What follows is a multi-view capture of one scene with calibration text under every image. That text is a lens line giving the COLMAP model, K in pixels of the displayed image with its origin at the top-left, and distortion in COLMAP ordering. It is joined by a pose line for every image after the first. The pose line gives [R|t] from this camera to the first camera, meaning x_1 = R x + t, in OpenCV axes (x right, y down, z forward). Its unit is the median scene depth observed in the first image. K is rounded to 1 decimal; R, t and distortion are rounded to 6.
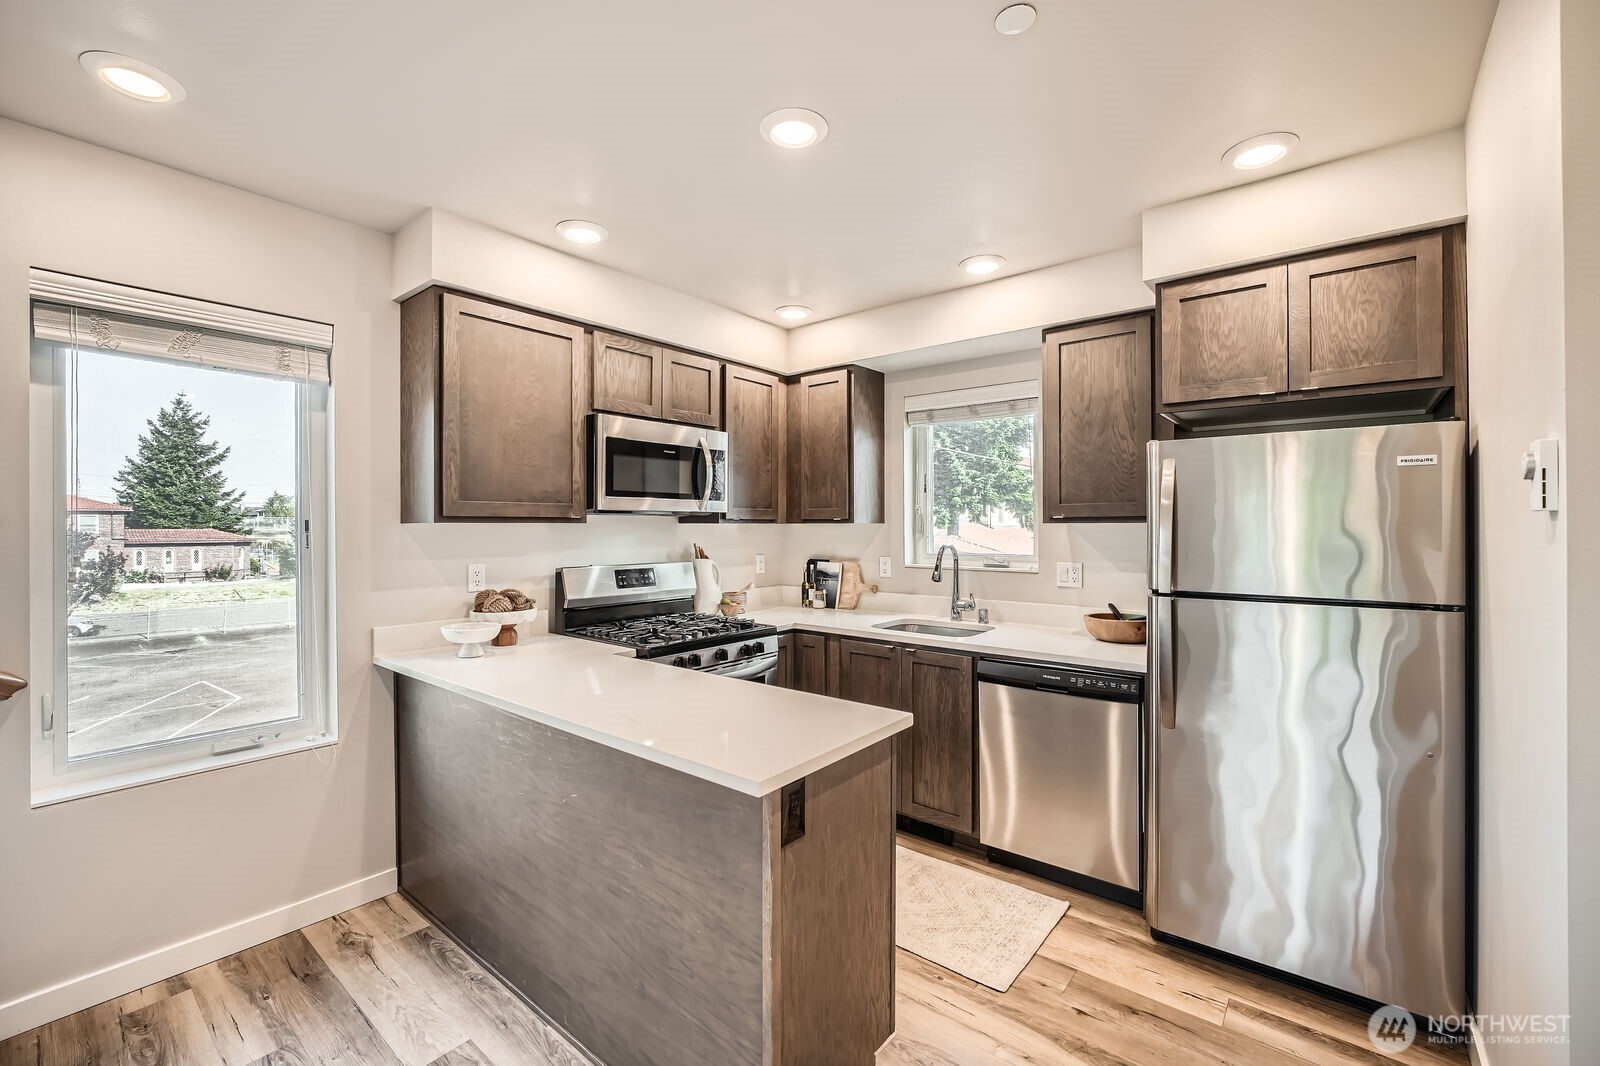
lens RADIAL K [[679.0, 0, 782.8], [0, 679.0, 523.6], [0, 0, 1]] dist [-0.009100, -0.000266]
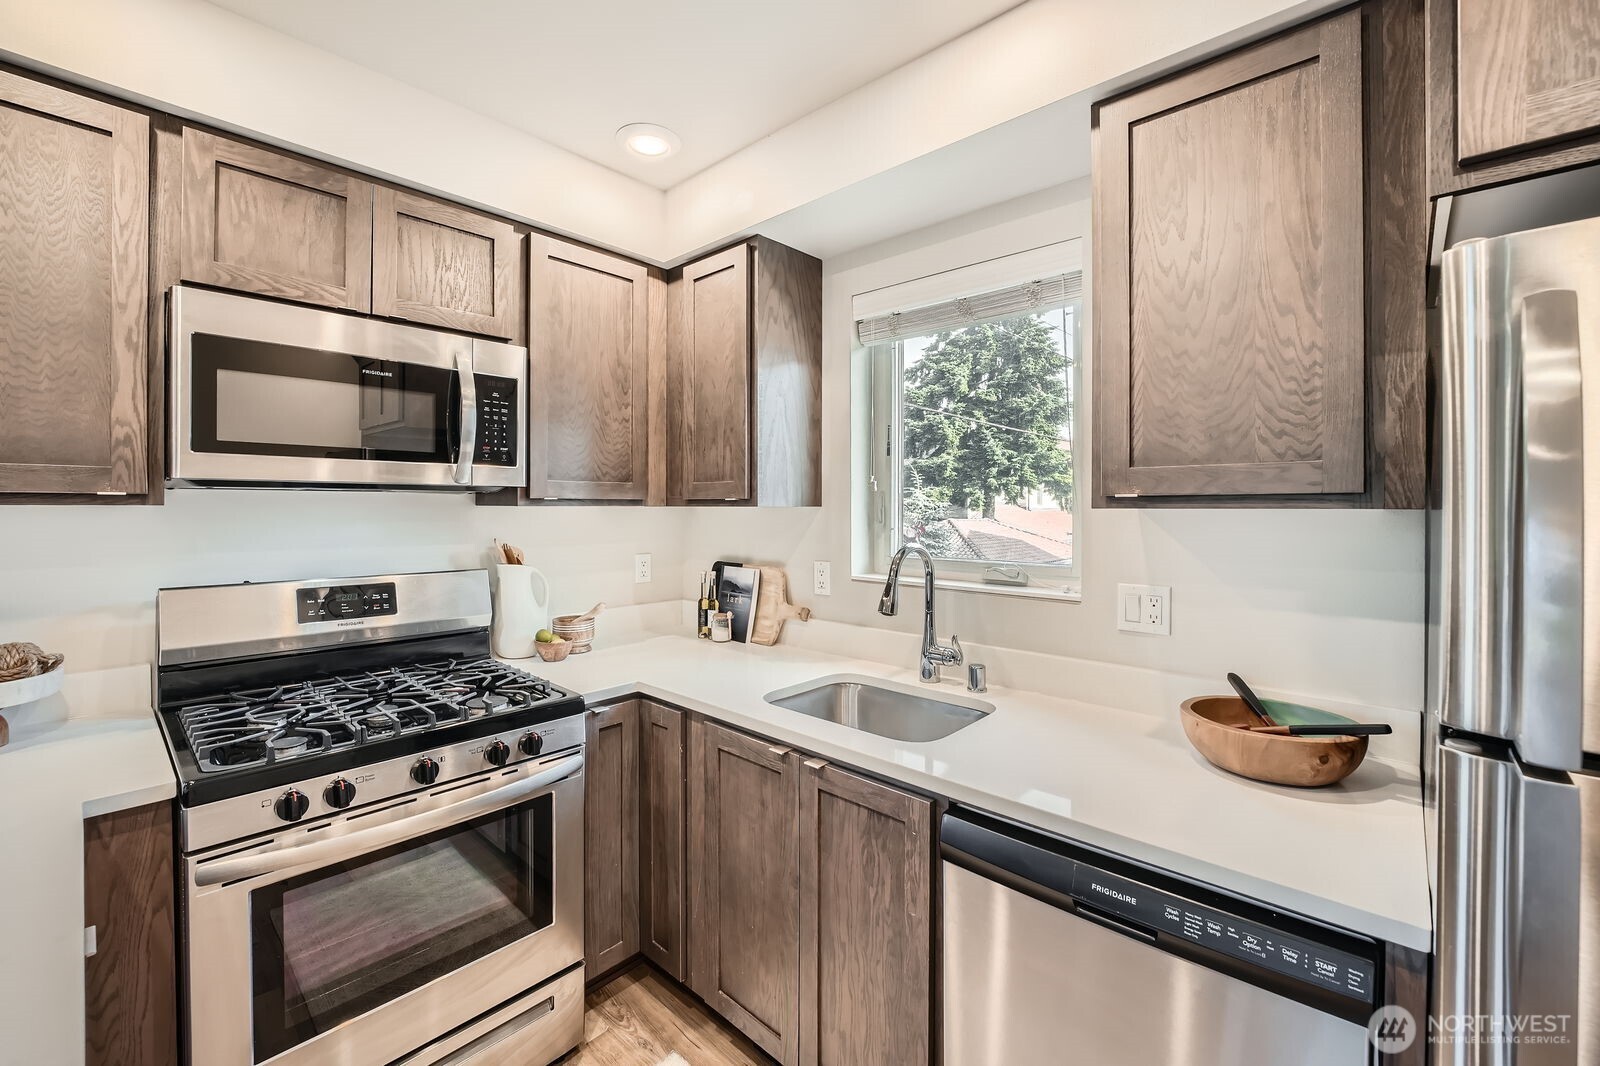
lens RADIAL K [[653.9, 0, 783.5], [0, 653.9, 509.3], [0, 0, 1]] dist [-0.012028, 0.000046]
pose [[0.997899, 0.003294, -0.064700, 0.183731], [-0.002863, 0.999973, 0.006745, -0.002104], [0.064721, -0.006546, 0.997882, 0.492933]]
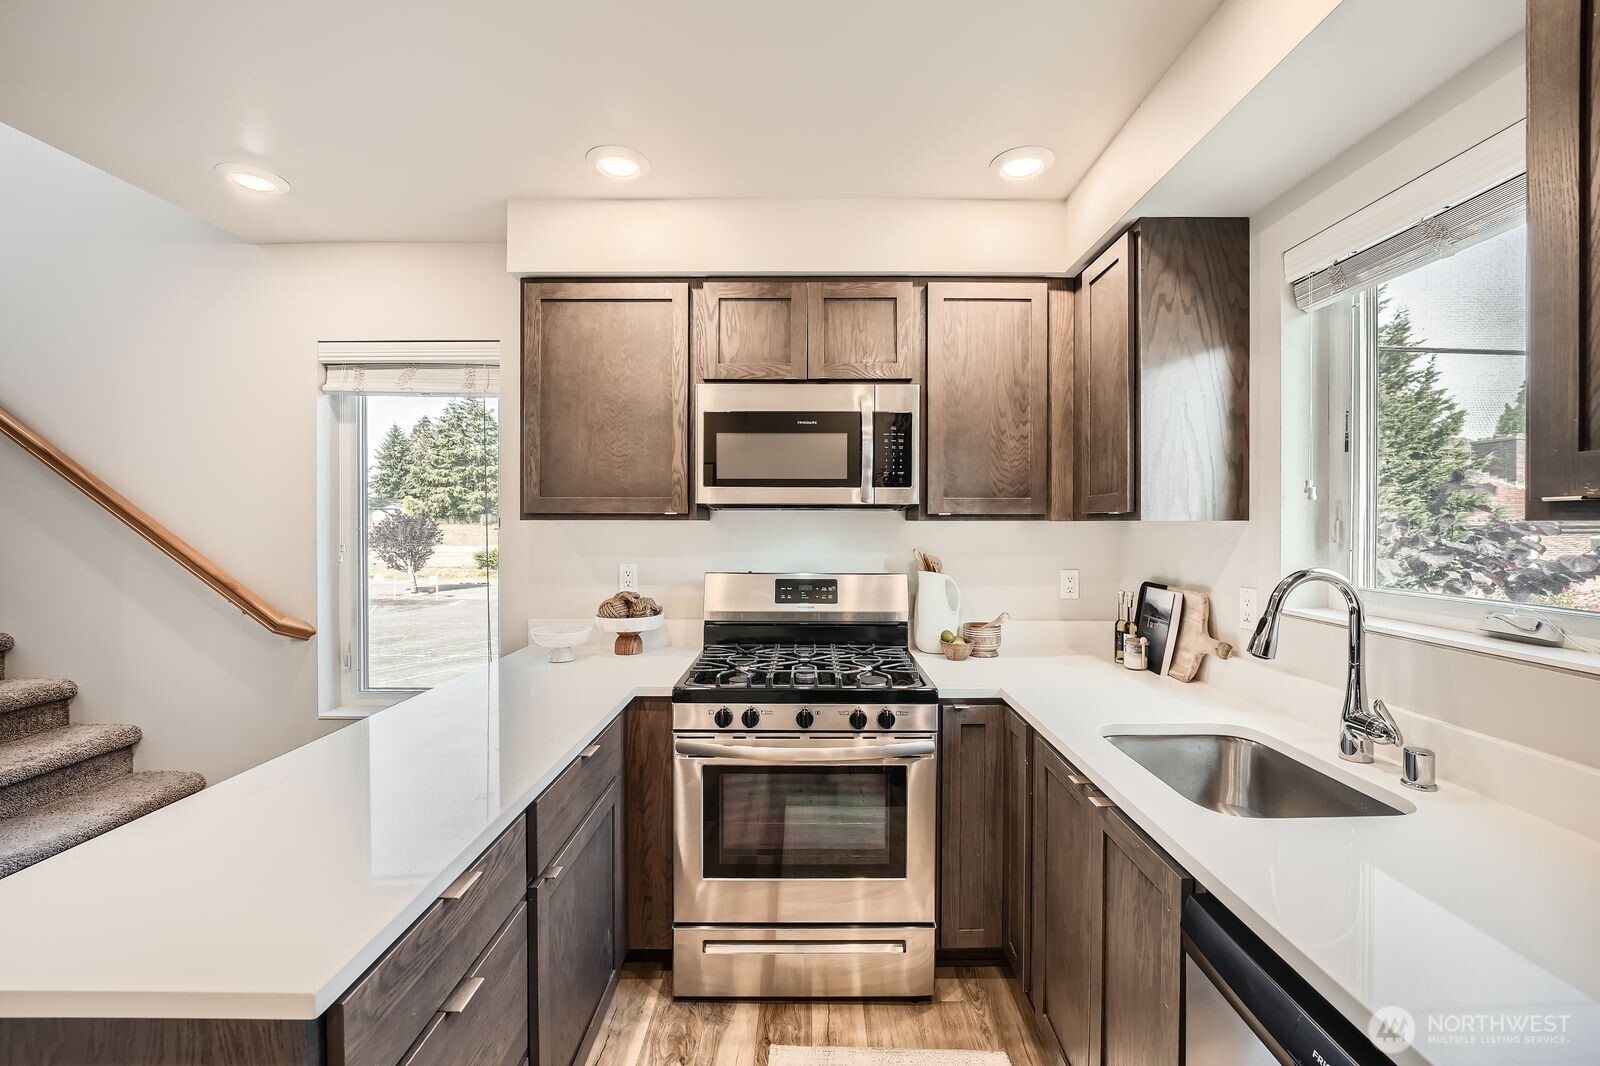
lens RADIAL K [[653.9, 0, 823.9], [0, 653.9, 527.5], [0, 0, 1]] dist [-0.012028, 0.000046]
pose [[0.645696, 0.007363, -0.763559, 0.372572], [-0.000819, 0.999960, 0.008950, 0.000733], [0.763594, -0.005153, 0.645676, 0.546603]]
